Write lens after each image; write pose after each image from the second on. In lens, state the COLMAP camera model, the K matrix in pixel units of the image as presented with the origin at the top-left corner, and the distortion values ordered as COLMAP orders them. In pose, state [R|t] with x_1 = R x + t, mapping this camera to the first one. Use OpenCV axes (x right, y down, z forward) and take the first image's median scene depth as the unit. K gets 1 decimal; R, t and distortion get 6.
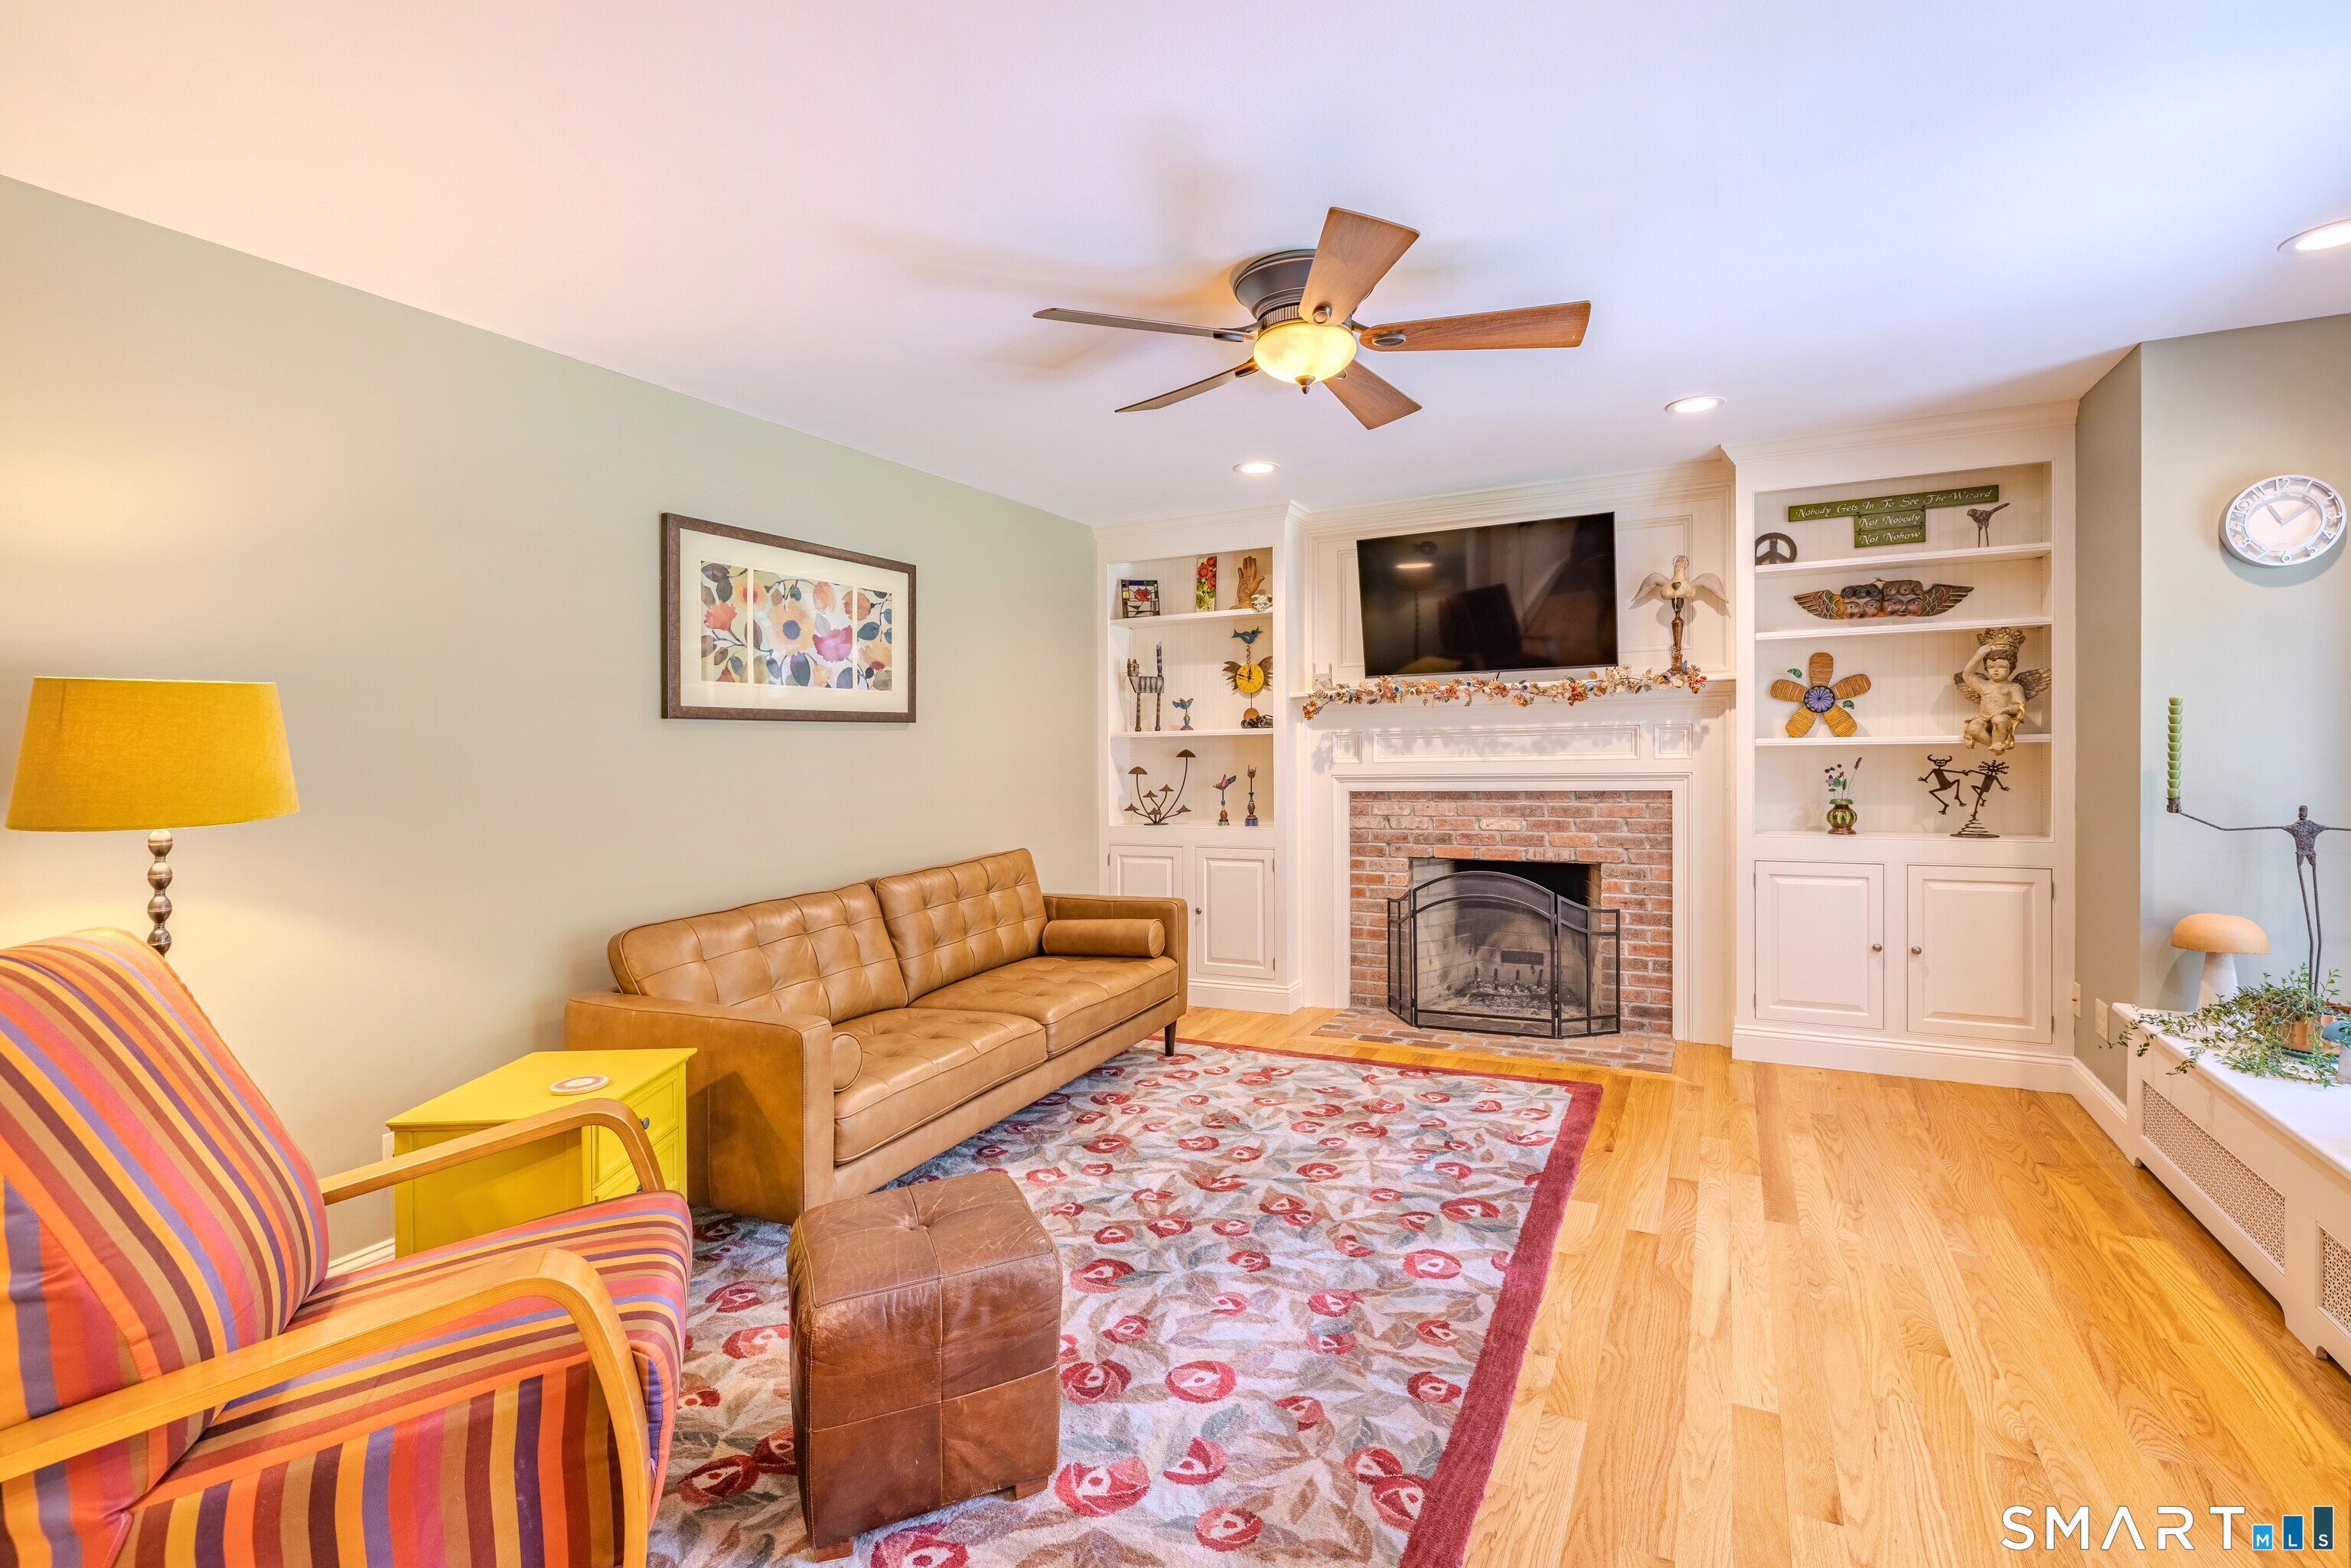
lens RADIAL K [[1052.3, 0, 1228.6], [0, 1052.3, 763.8], [0, 0, 1]] dist [0.000298, -0.000004]
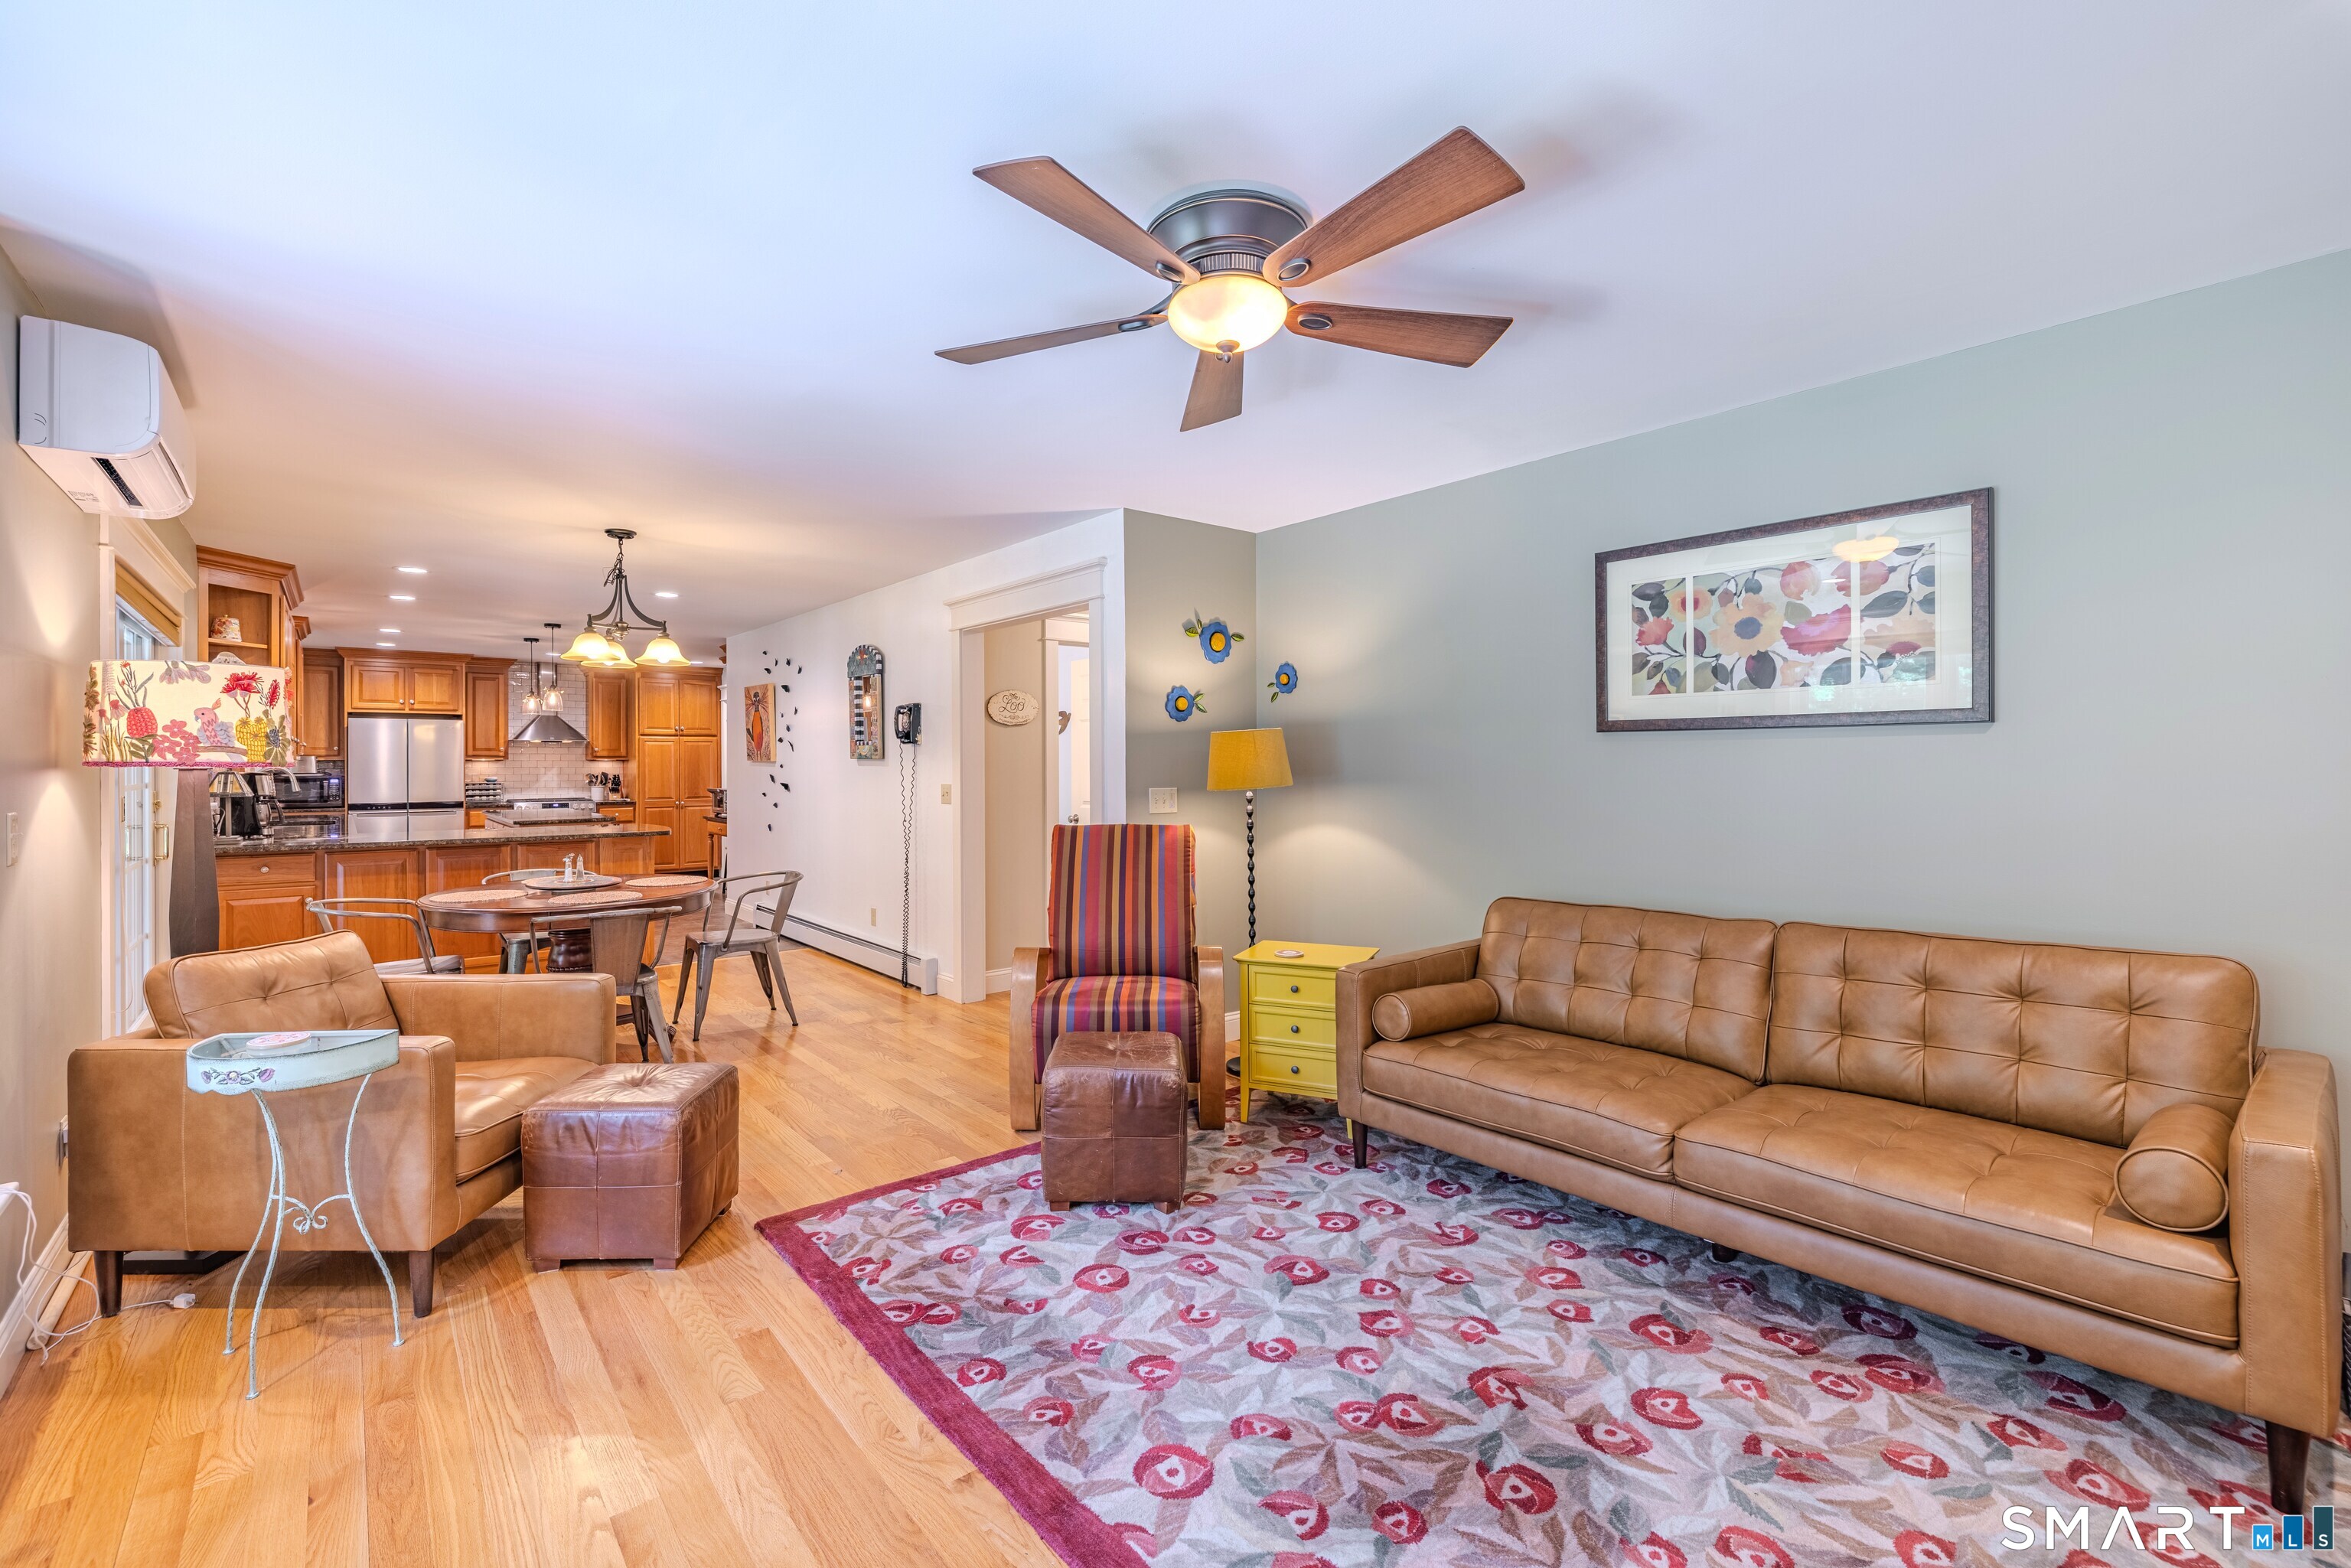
lens RADIAL K [[1010.8, 0, 1143.6], [0, 1010.8, 761.9], [0, 0, 1]] dist [0.001584, 0.000184]
pose [[-0.442566, 0.019791, -0.896518, 0.524562], [-0.004155, 0.999700, 0.024120, -0.027592], [0.896726, 0.014400, -0.442351, 0.810235]]
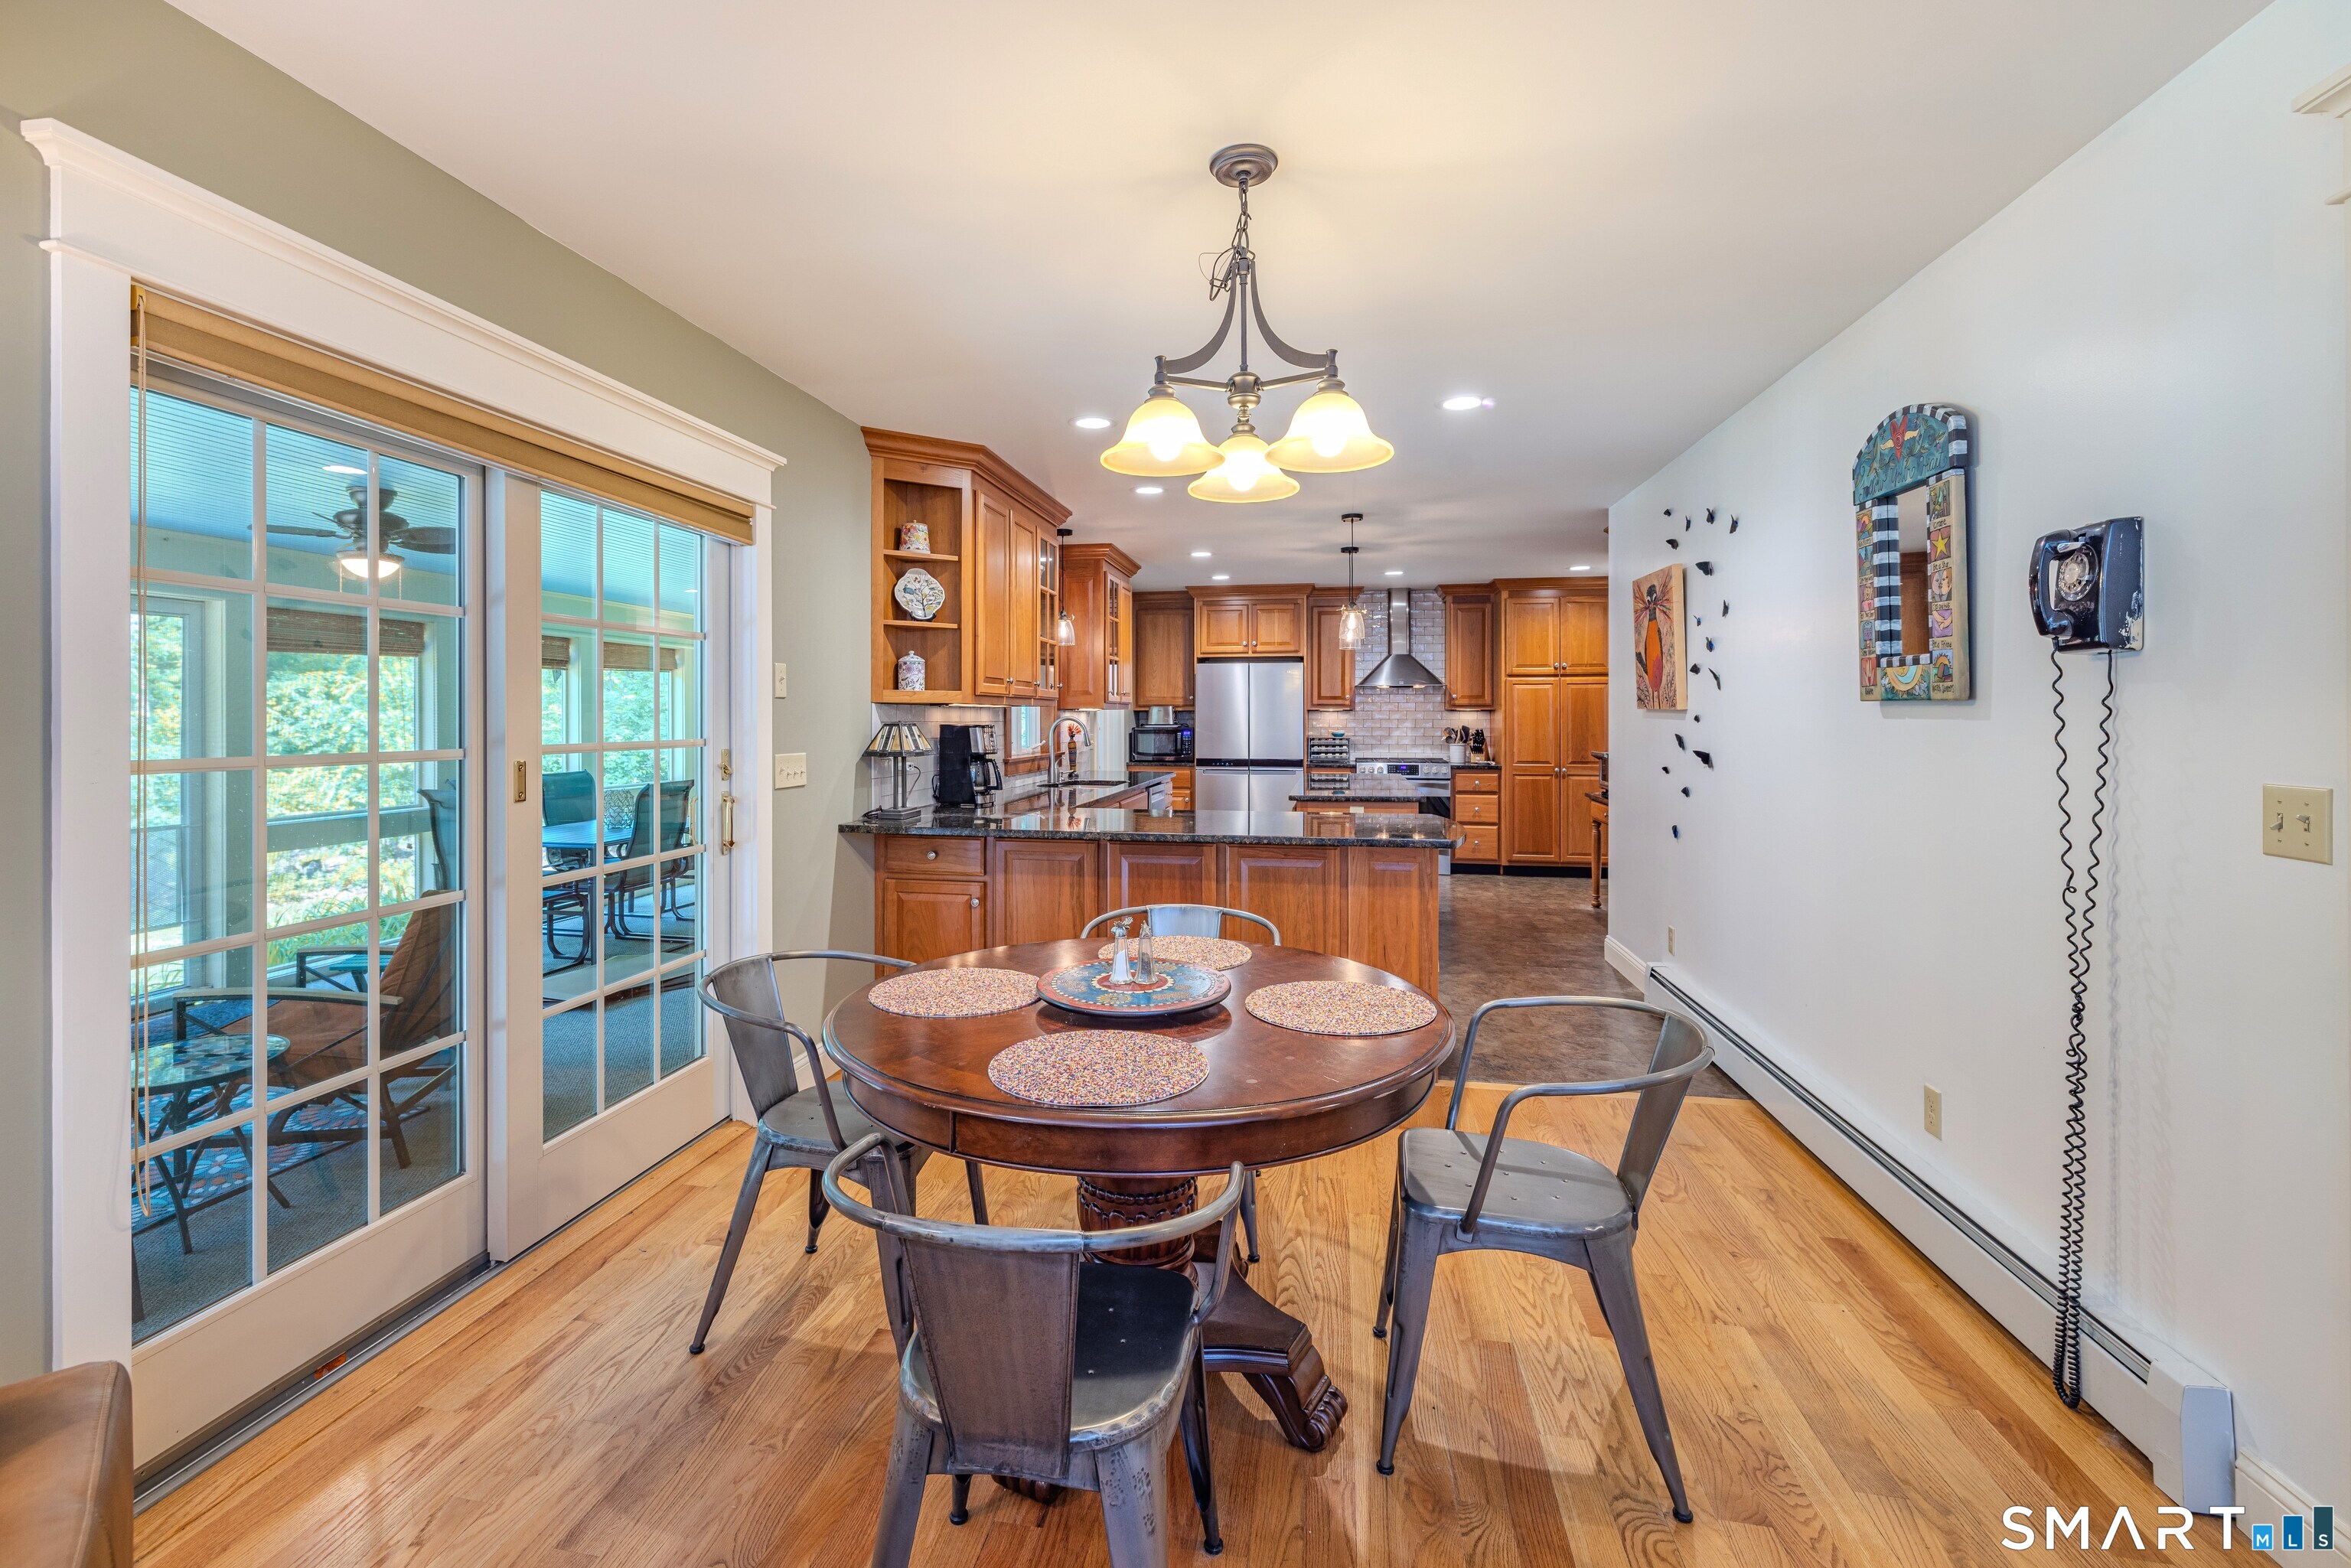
lens RADIAL K [[1048.8, 0, 1114.0], [0, 1048.8, 718.6], [0, 0, 1]] dist [0.000262, 0.000174]
pose [[-0.972708, 0.019875, -0.231178, -0.084021], [0.015003, 0.999627, 0.022811, -0.003071], [0.231545, 0.018720, -0.972644, 0.228426]]
